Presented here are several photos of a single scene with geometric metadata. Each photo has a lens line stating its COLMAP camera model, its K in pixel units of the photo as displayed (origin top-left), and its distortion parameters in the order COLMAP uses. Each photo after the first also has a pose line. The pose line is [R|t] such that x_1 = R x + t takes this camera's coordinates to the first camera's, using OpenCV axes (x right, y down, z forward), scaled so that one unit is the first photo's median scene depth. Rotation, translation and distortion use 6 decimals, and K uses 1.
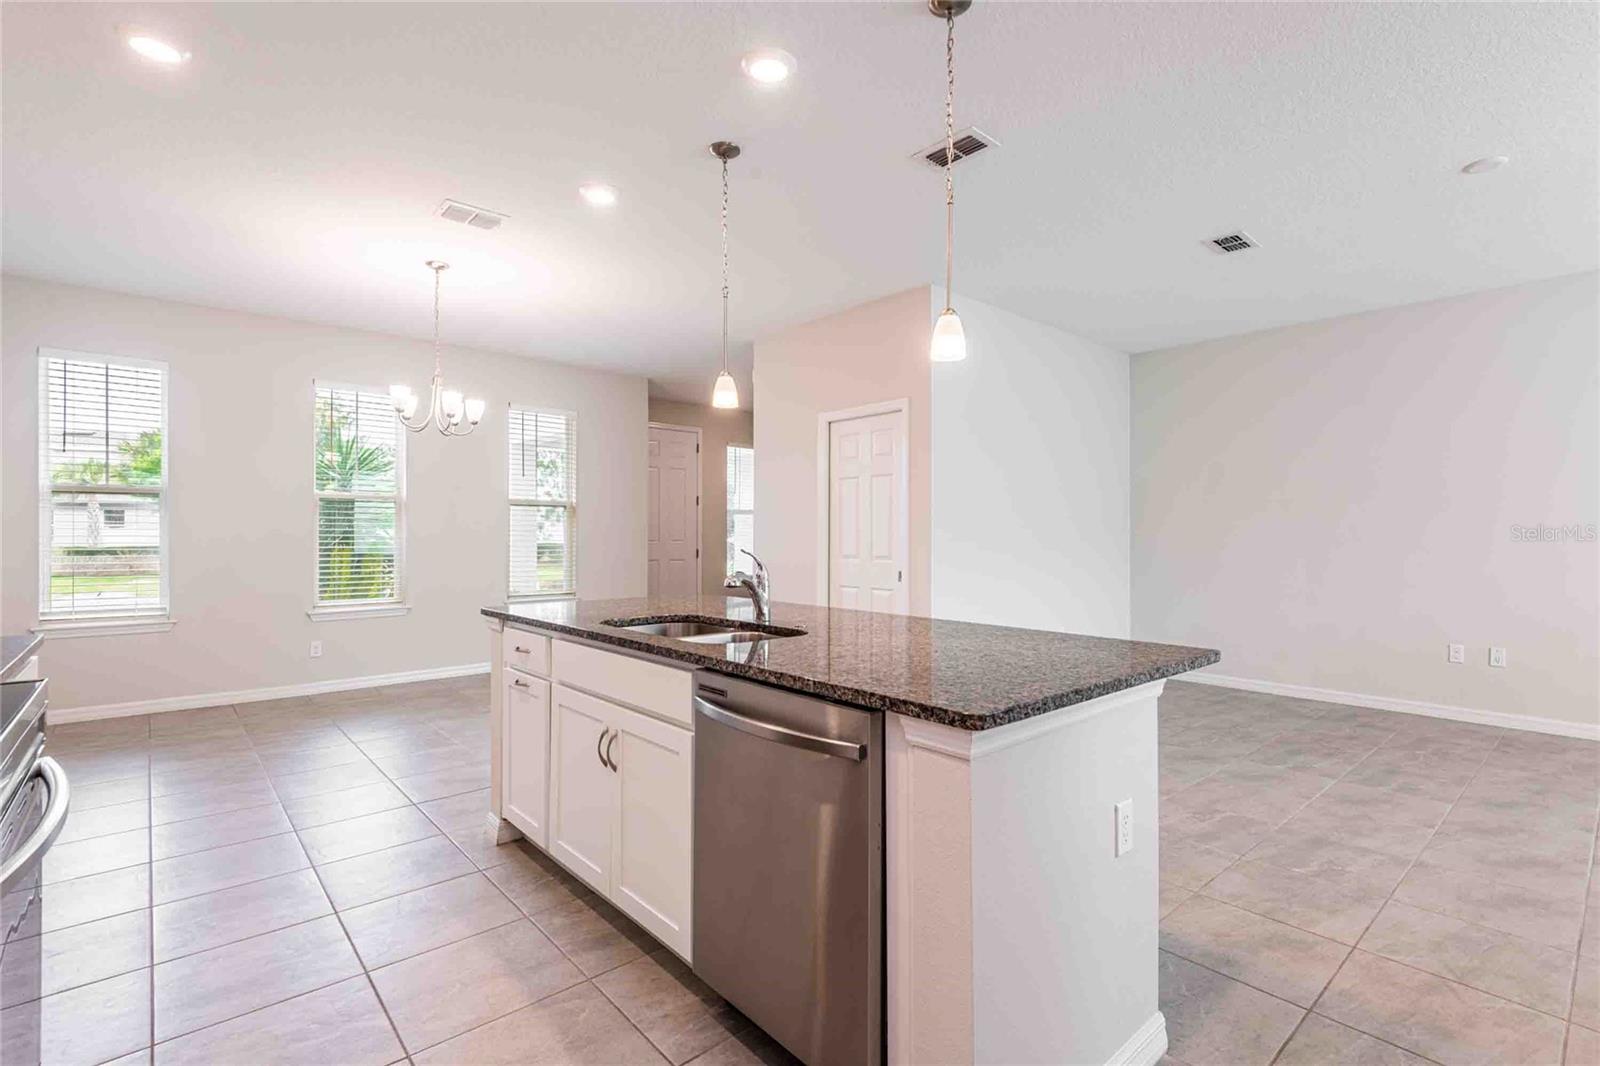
lens RADIAL K [[735.4, 0, 813.7], [0, 735.4, 530.7], [0, 0, 1]] dist [0.026177, -0.016122]
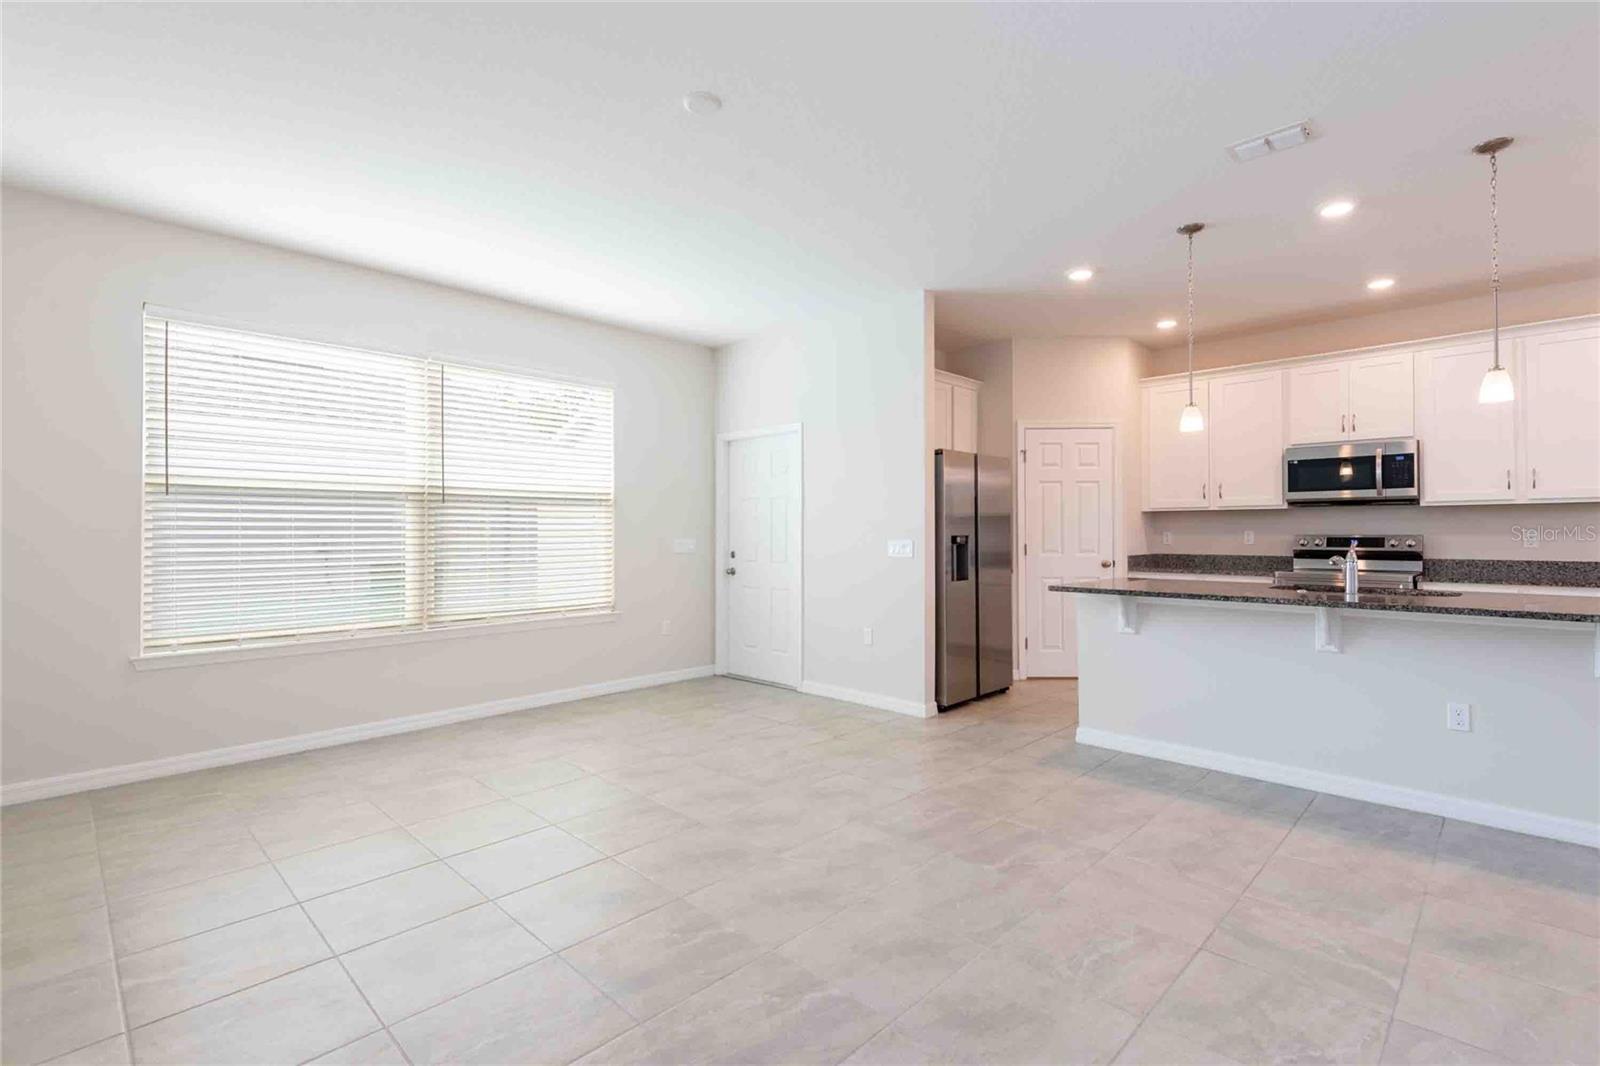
lens RADIAL K [[735.4, 0, 799.1], [0, 735.4, 526.5], [0, 0, 1]] dist [0.026177, -0.016122]
pose [[-0.997626, -0.000150, -0.068867, 0.595741], [0.000753, 0.999914, -0.013087, 0.008296], [0.068863, -0.013108, -0.997540, 1.300794]]
